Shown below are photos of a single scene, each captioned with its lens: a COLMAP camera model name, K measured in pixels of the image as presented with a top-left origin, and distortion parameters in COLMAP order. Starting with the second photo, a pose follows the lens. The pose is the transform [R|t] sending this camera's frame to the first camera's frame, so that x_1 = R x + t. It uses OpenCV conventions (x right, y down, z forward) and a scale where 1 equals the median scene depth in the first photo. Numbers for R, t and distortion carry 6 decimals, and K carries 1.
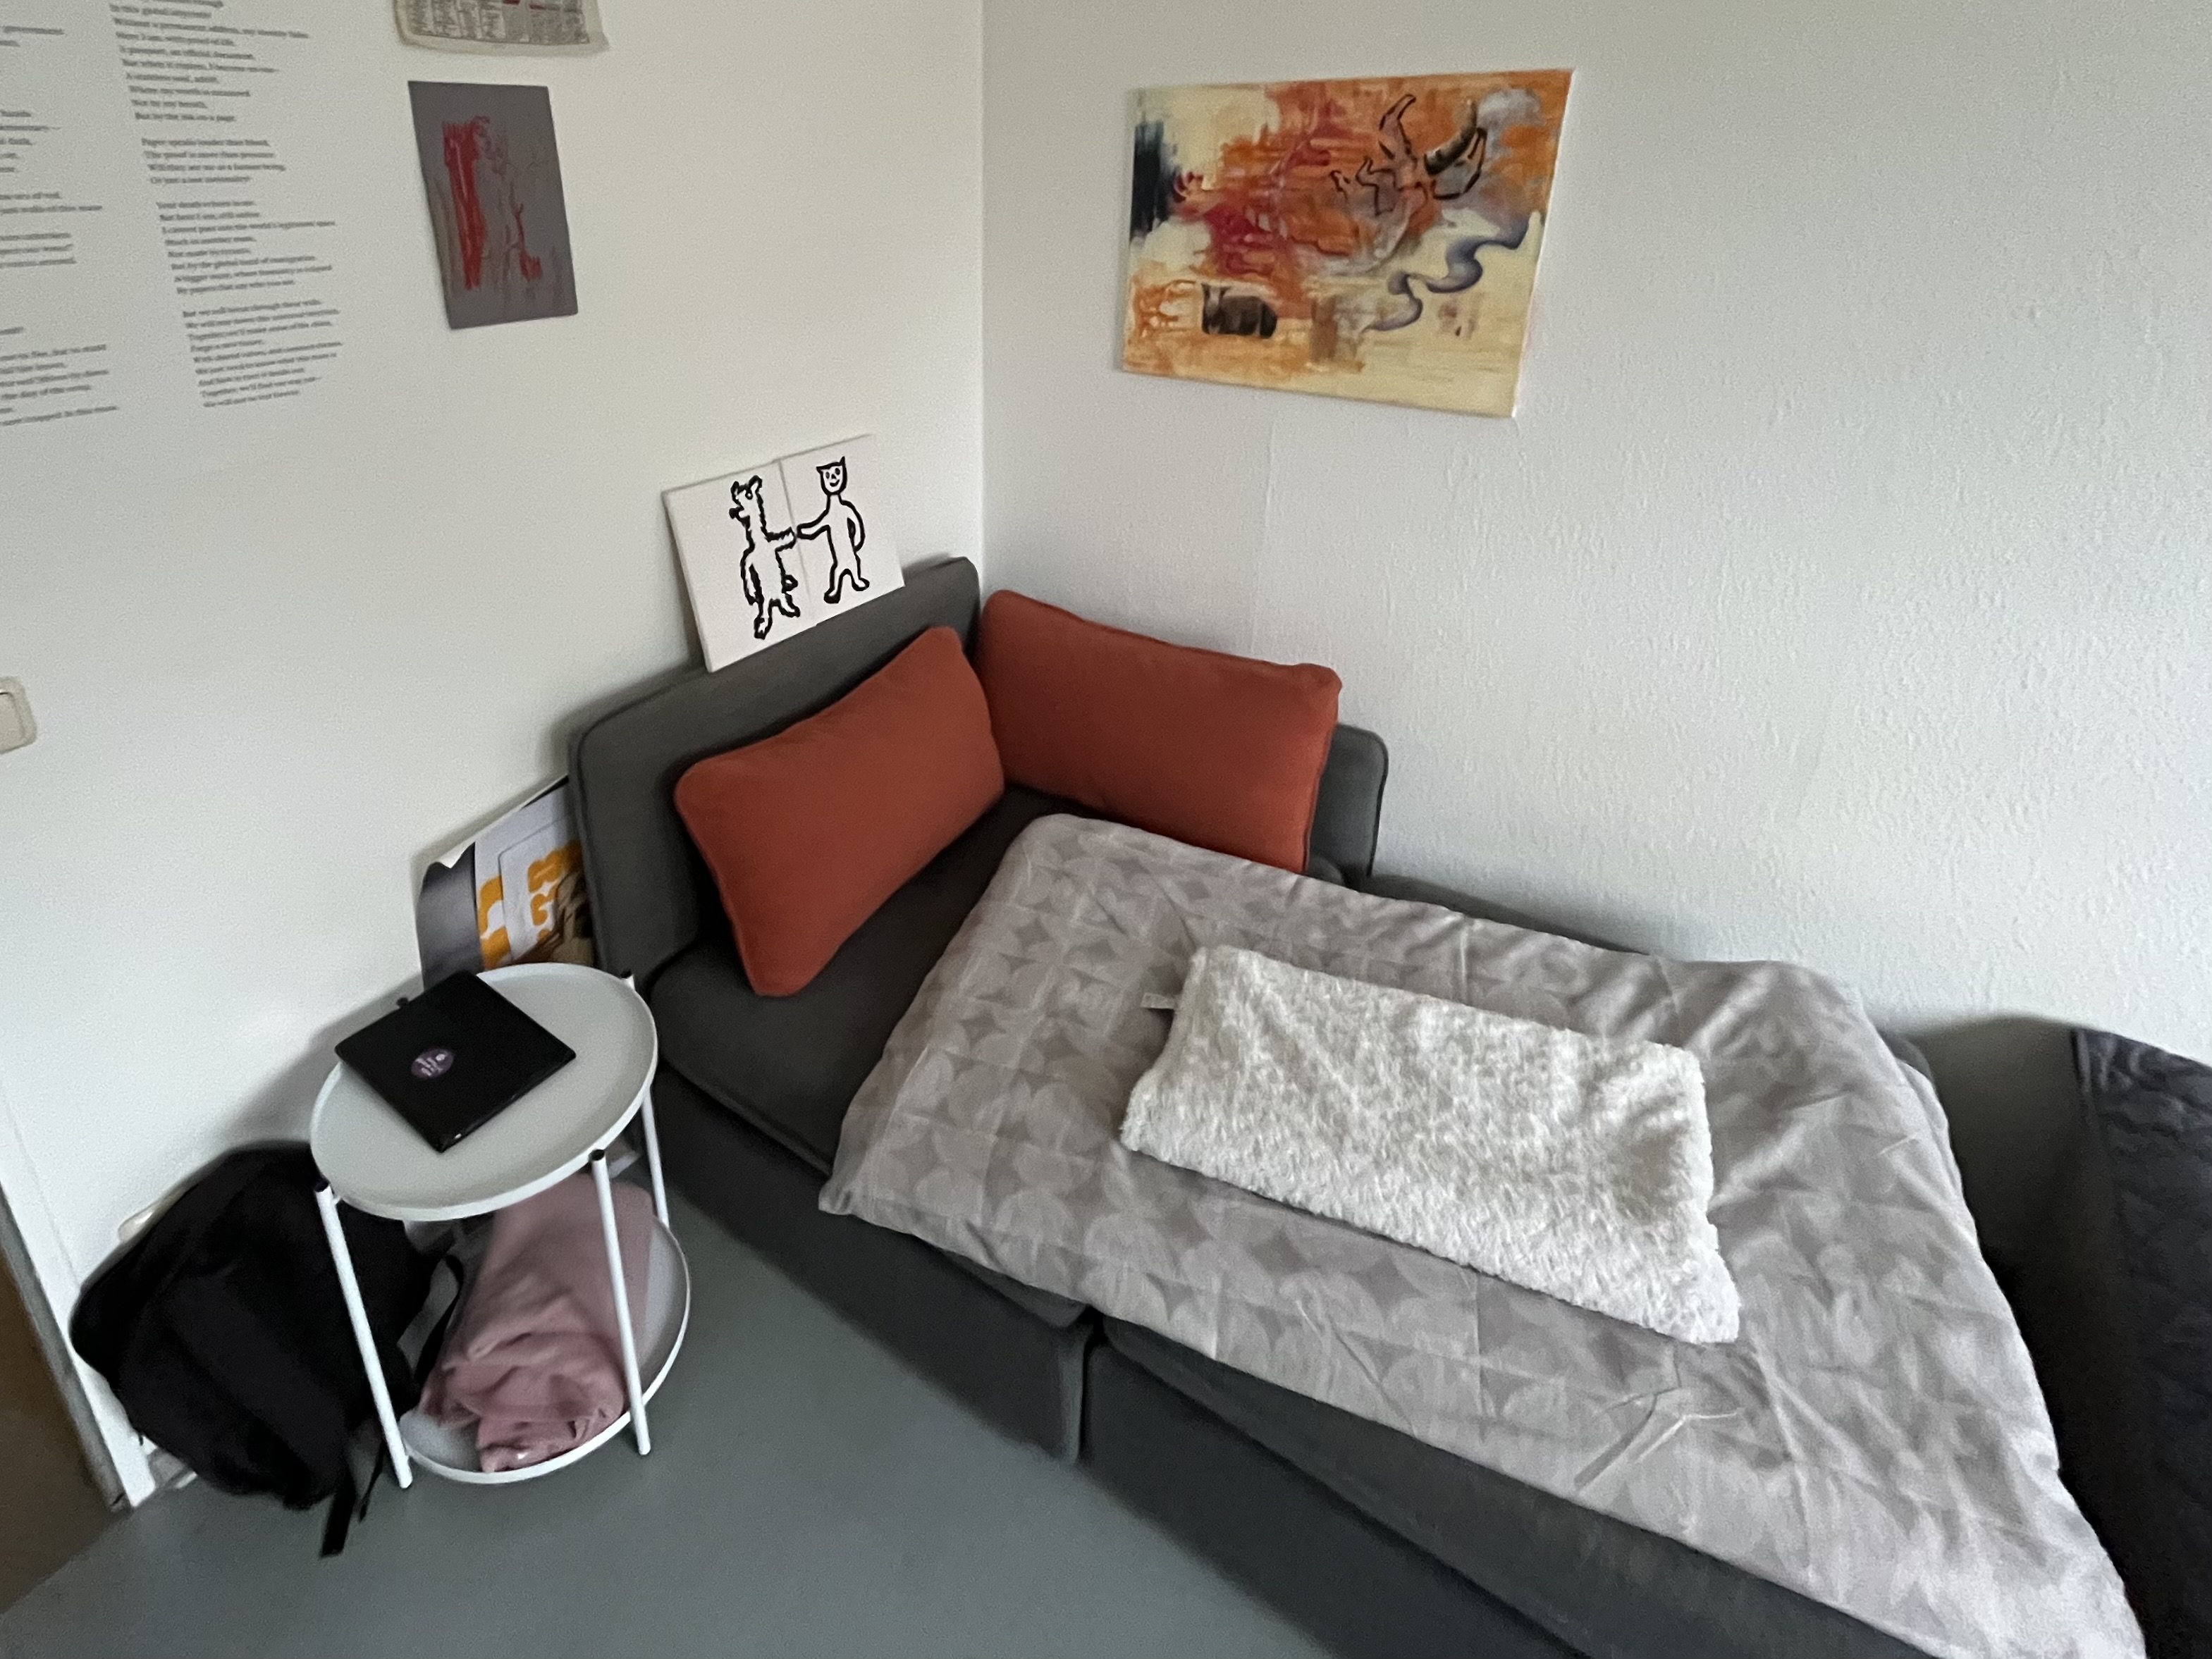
lens RADIAL K [[1145.7, 0, 930.0], [0, 1145.7, 593.9], [0, 0, 1]] dist [-0.000619, -0.000114]
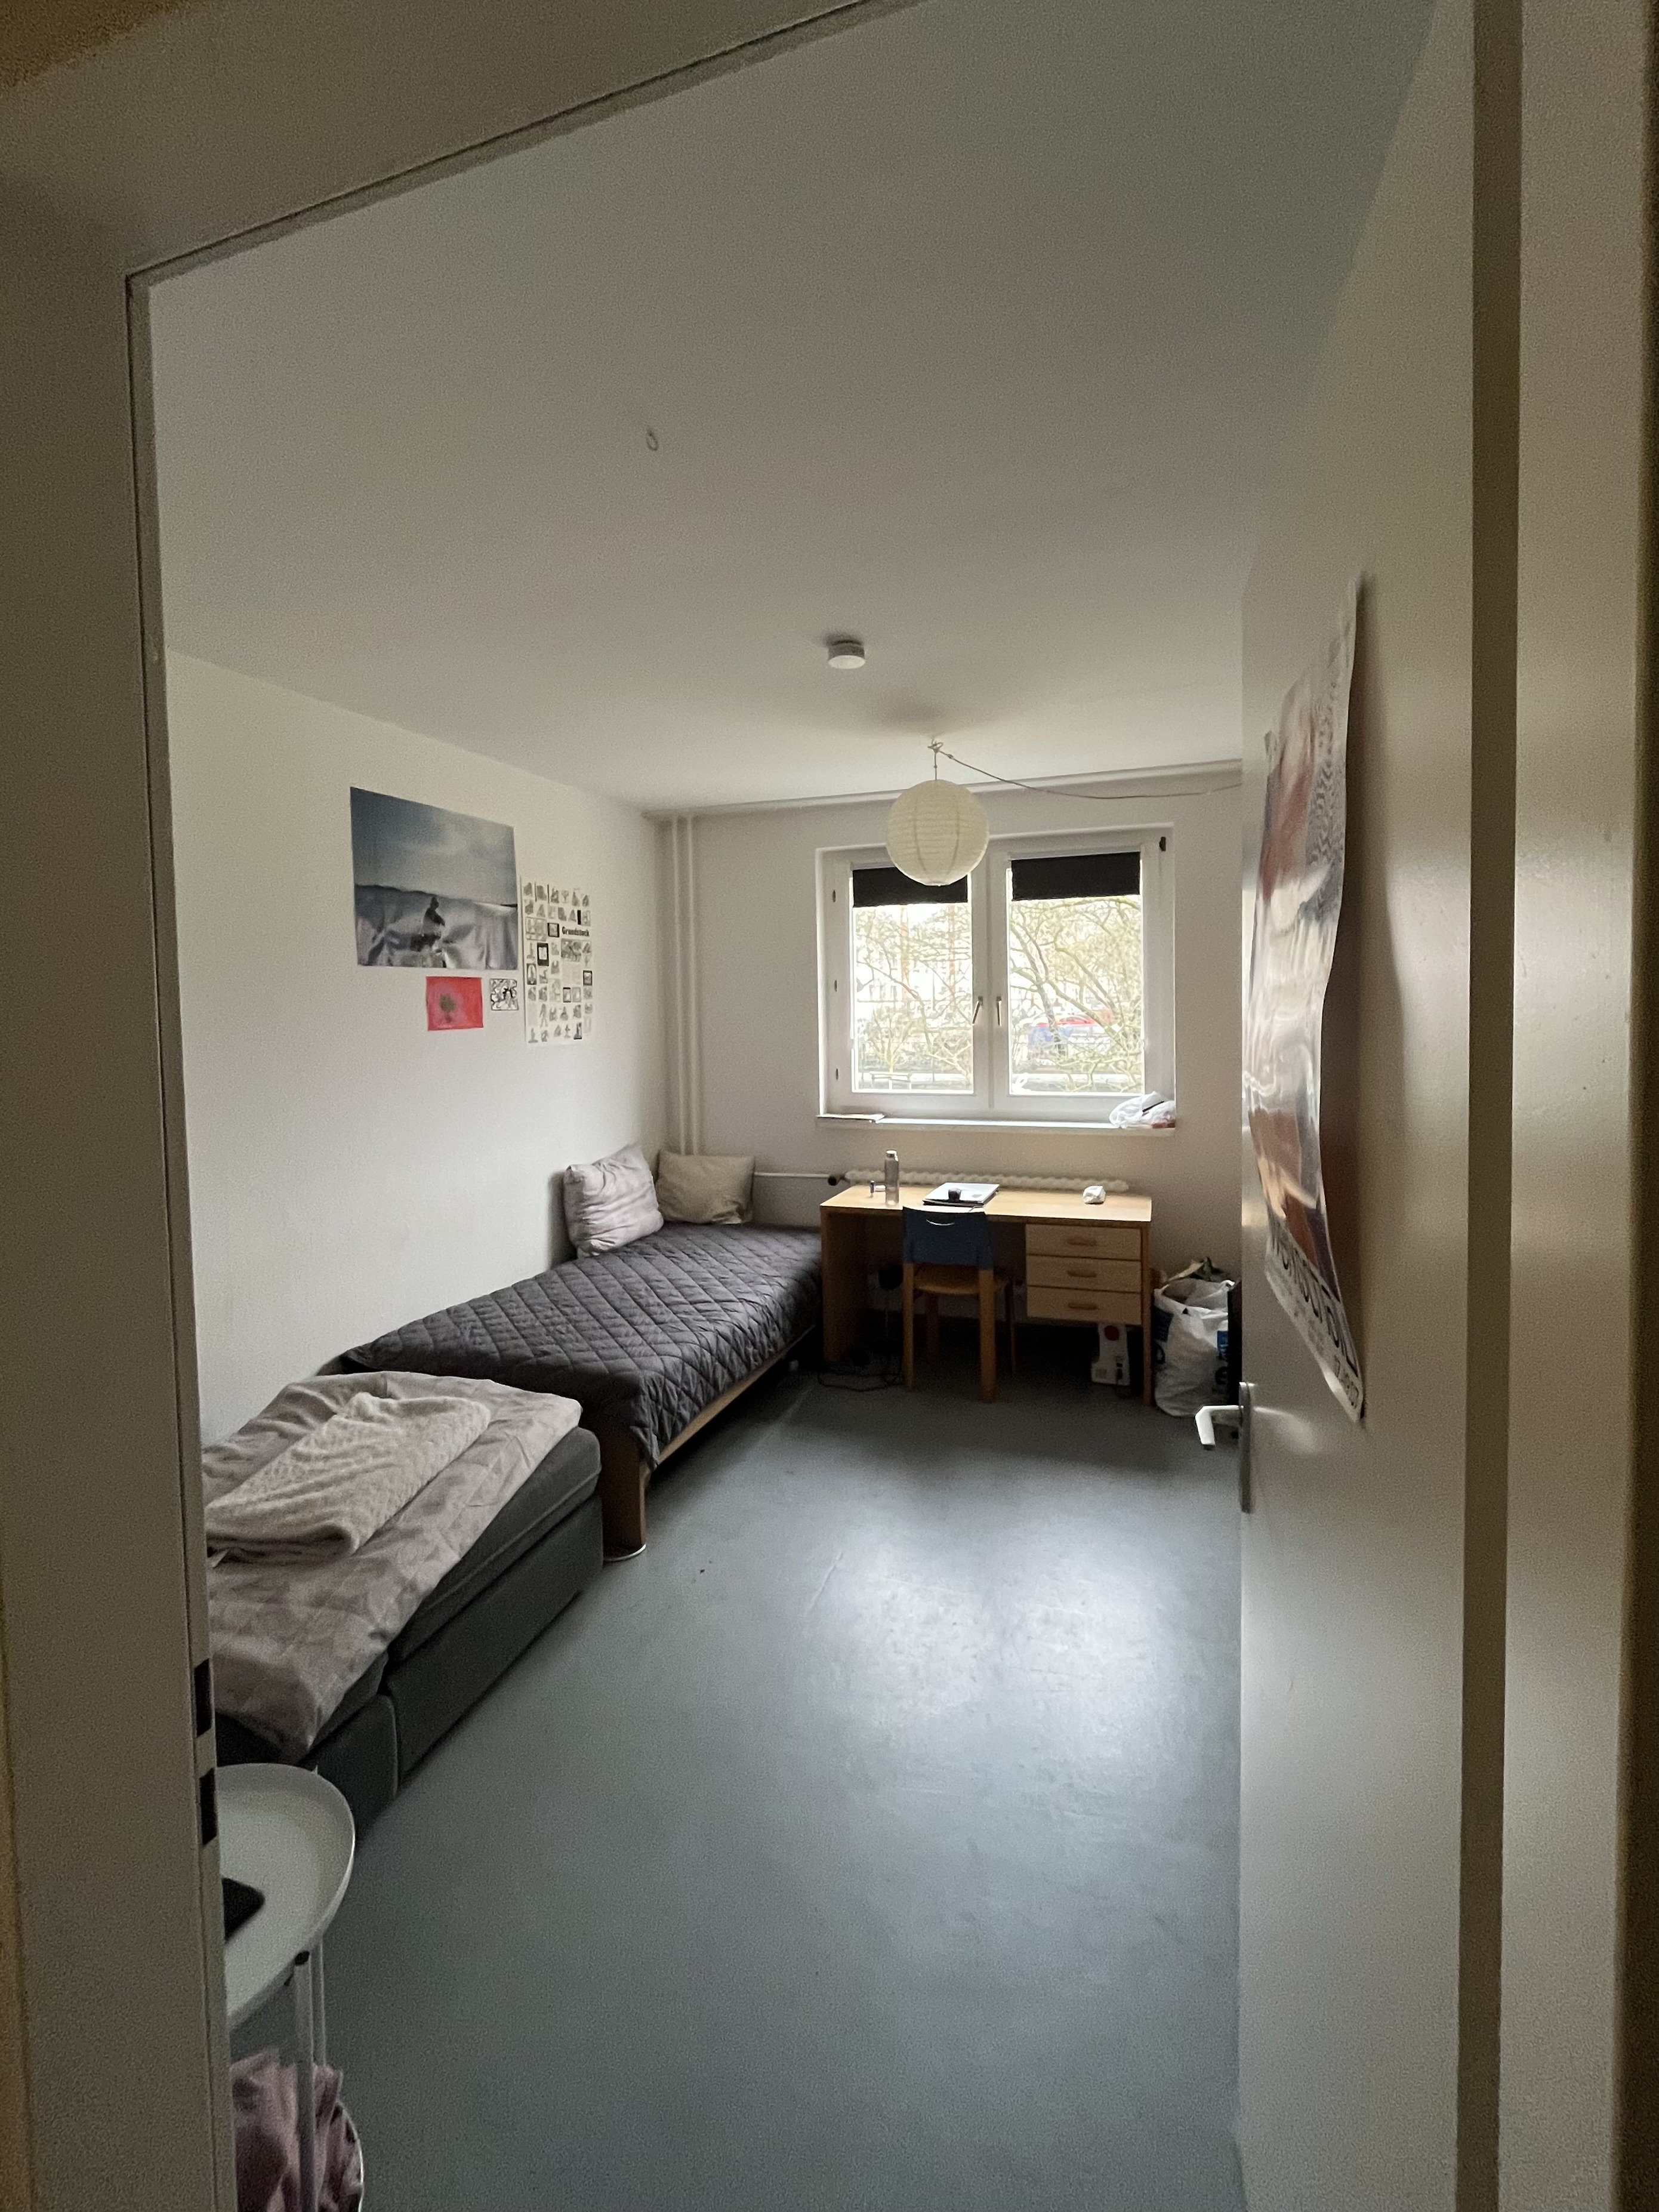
lens RADIAL K [[967.2, 0, 835.3], [0, 967.2, 1044.9], [0, 0, 1]] dist [-0.000008, -0.000131]
pose [[-0.331507, -0.014220, 0.943346, -1.043157], [0.355207, 0.924431, 0.138761, -0.109913], [-0.874031, 0.381084, -0.301404, 0.400950]]
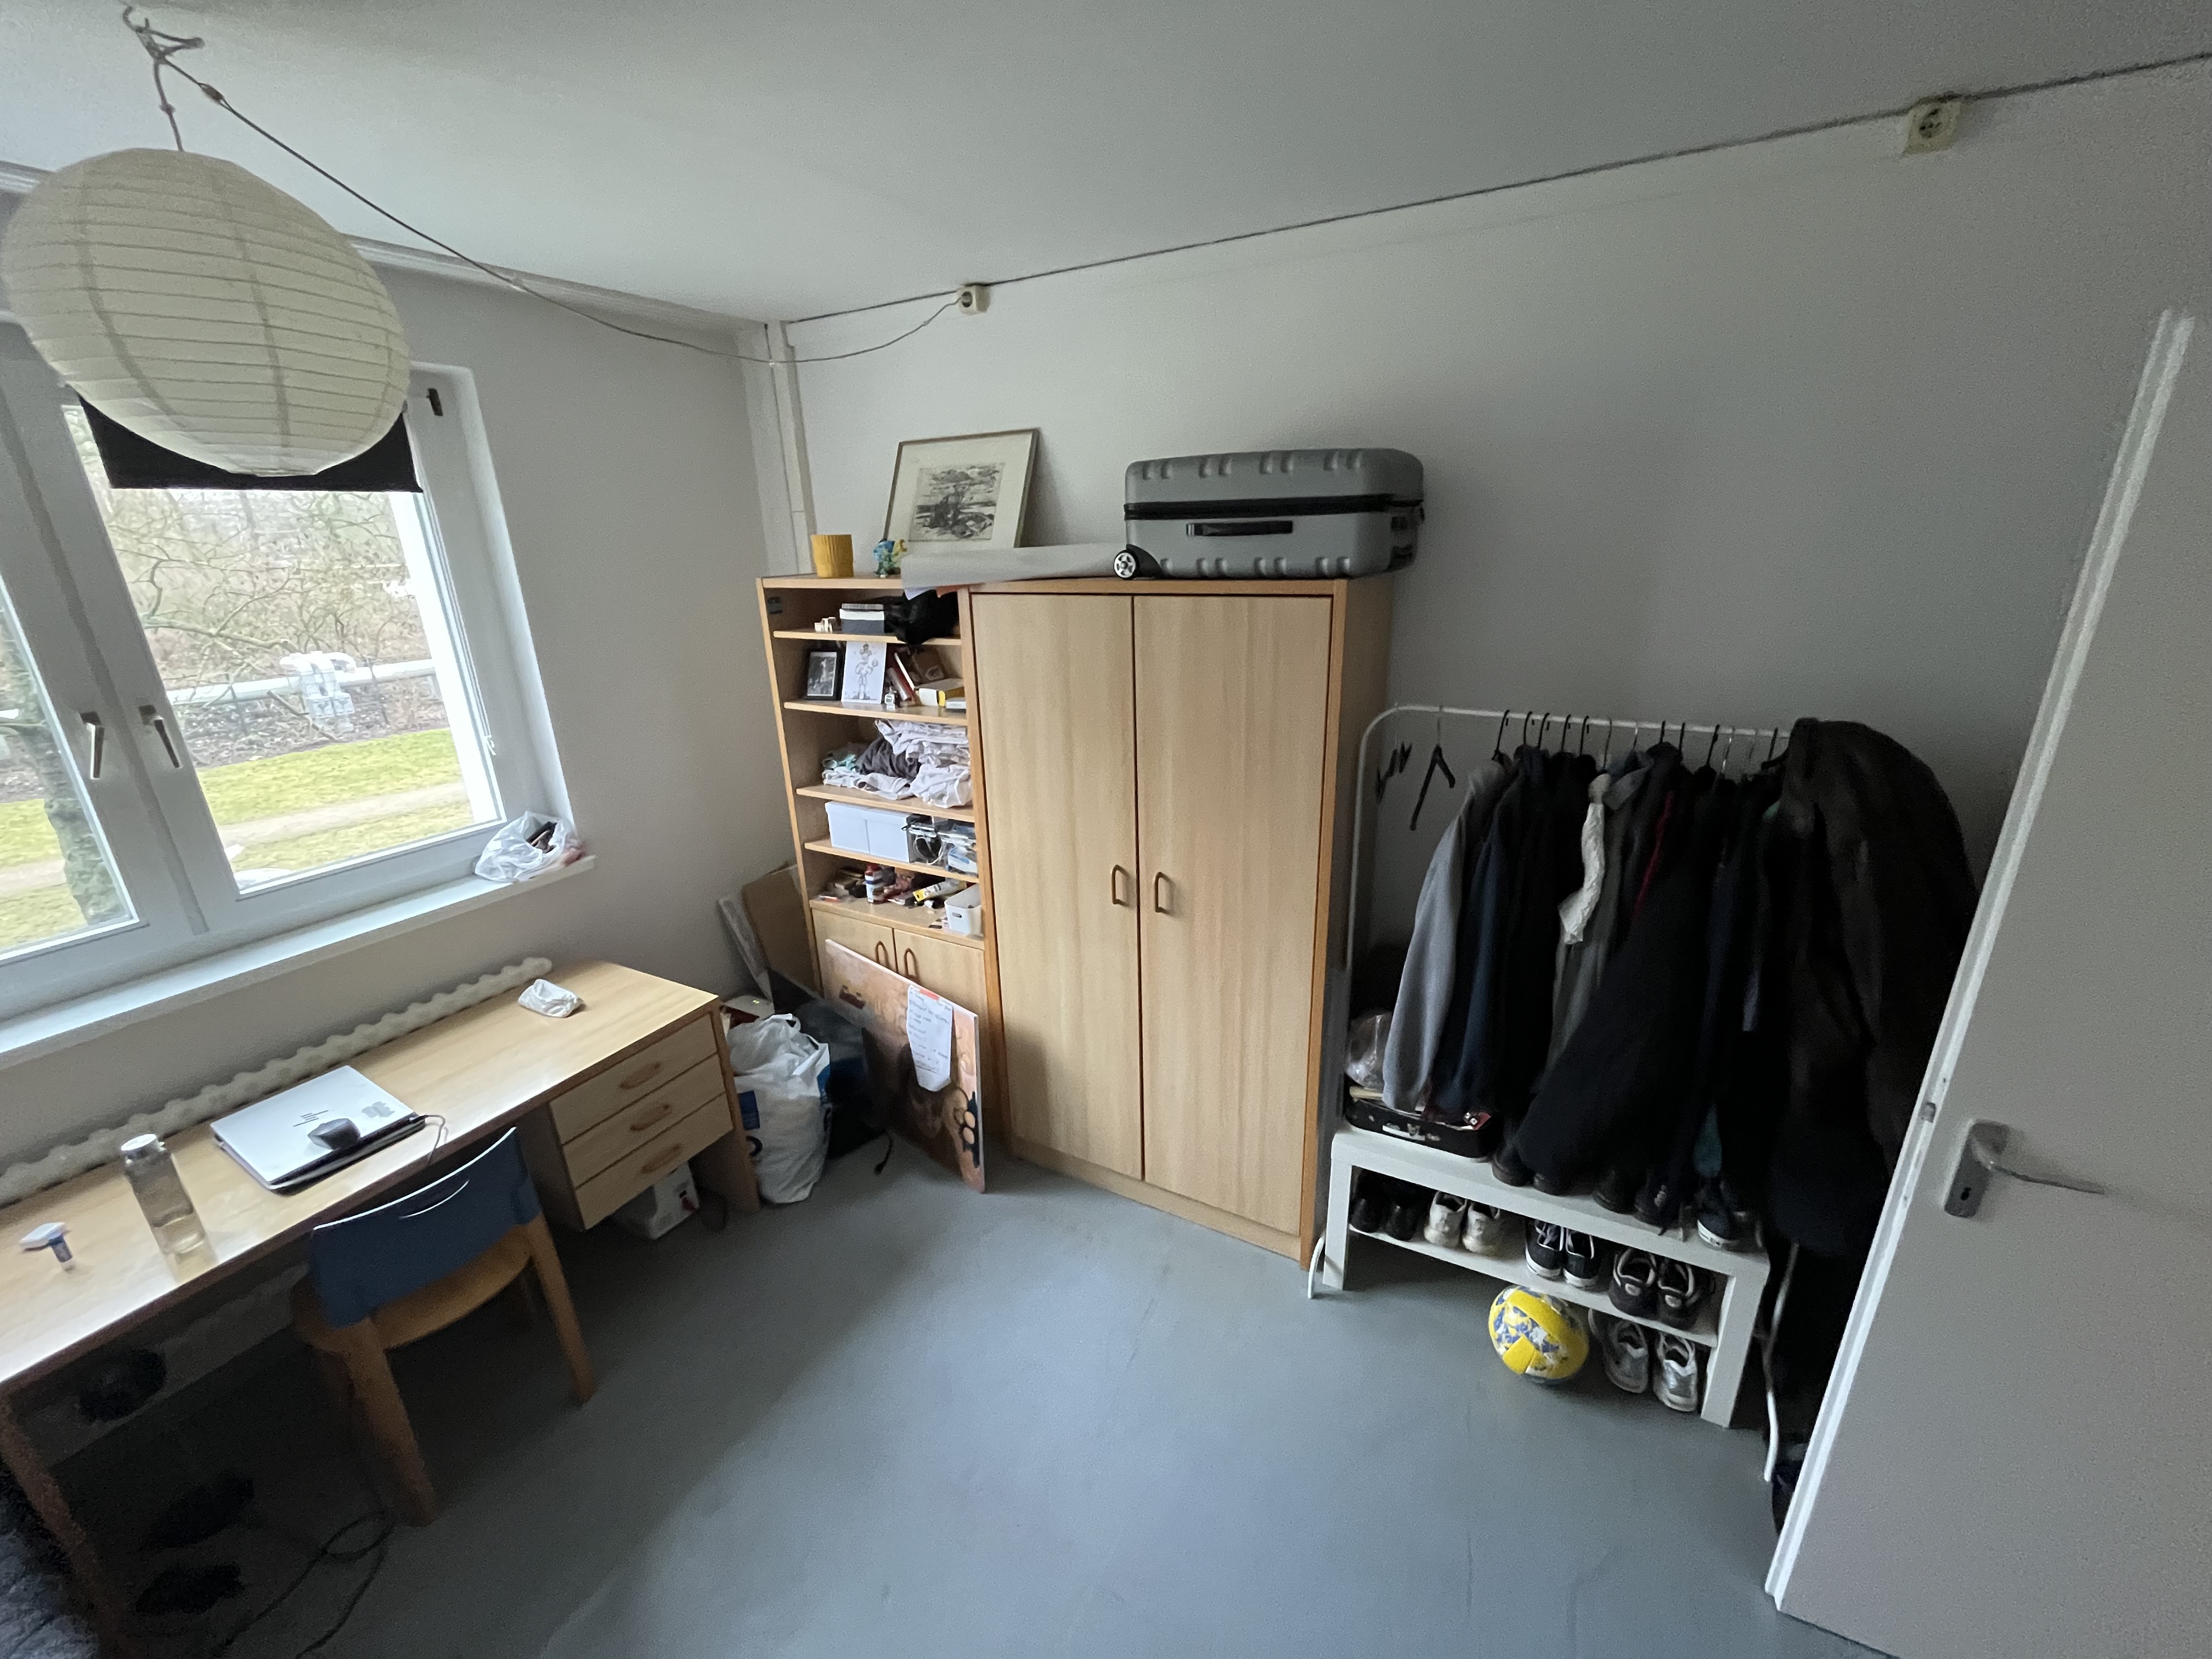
lens RADIAL K [[889.6, 0, 1106.0], [0, 889.6, 829.5], [0, 0, 1]] dist [-0.000929, -0.000132]
pose [[-0.986949, 0.094306, -0.130533, 0.238317], [-0.009781, 0.773982, 0.633132, -0.297726], [0.160738, 0.626146, -0.762958, 0.306370]]
